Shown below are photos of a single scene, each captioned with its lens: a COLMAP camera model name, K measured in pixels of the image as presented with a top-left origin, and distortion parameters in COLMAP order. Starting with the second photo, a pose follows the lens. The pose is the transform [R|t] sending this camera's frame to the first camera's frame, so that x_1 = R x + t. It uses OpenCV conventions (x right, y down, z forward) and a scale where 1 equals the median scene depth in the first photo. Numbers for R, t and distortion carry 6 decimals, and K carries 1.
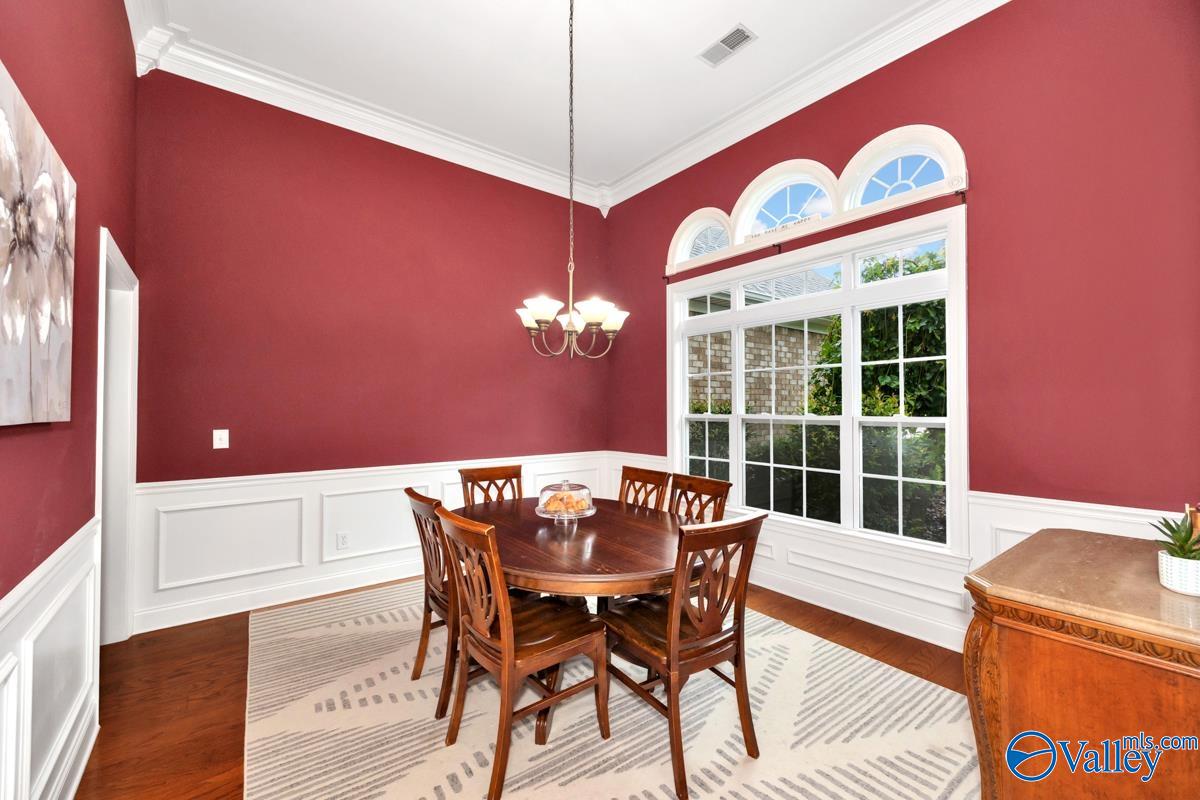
lens RADIAL K [[490.5, 0, 595.9], [0, 490.5, 399.9], [0, 0, 1]] dist [0.002646, 0.000097]
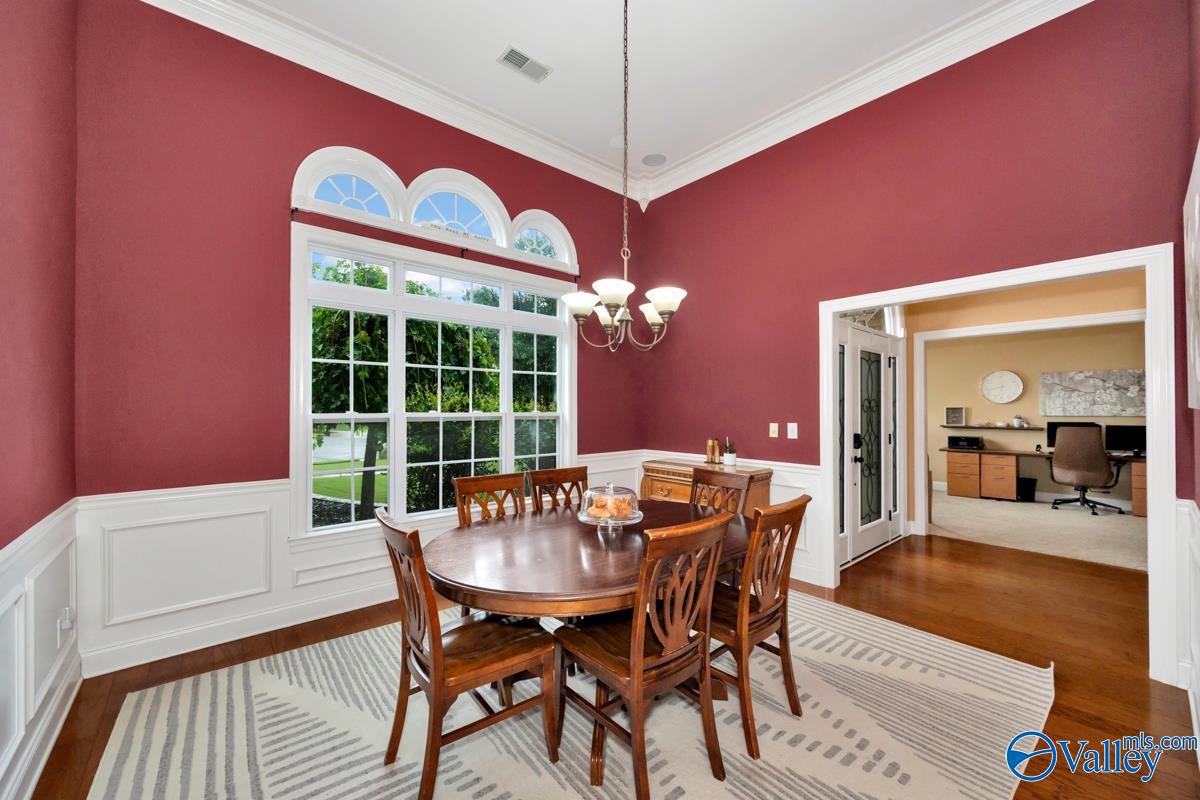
lens RADIAL K [[465.8, 0, 602.0], [0, 465.8, 405.4], [0, 0, 1]] dist [-0.006376, 0.000605]
pose [[-0.037184, 0.002492, 0.999305, -0.659942], [-0.024754, 0.999688, -0.003414, 0.012407], [-0.999002, -0.024864, -0.037110, 0.776696]]
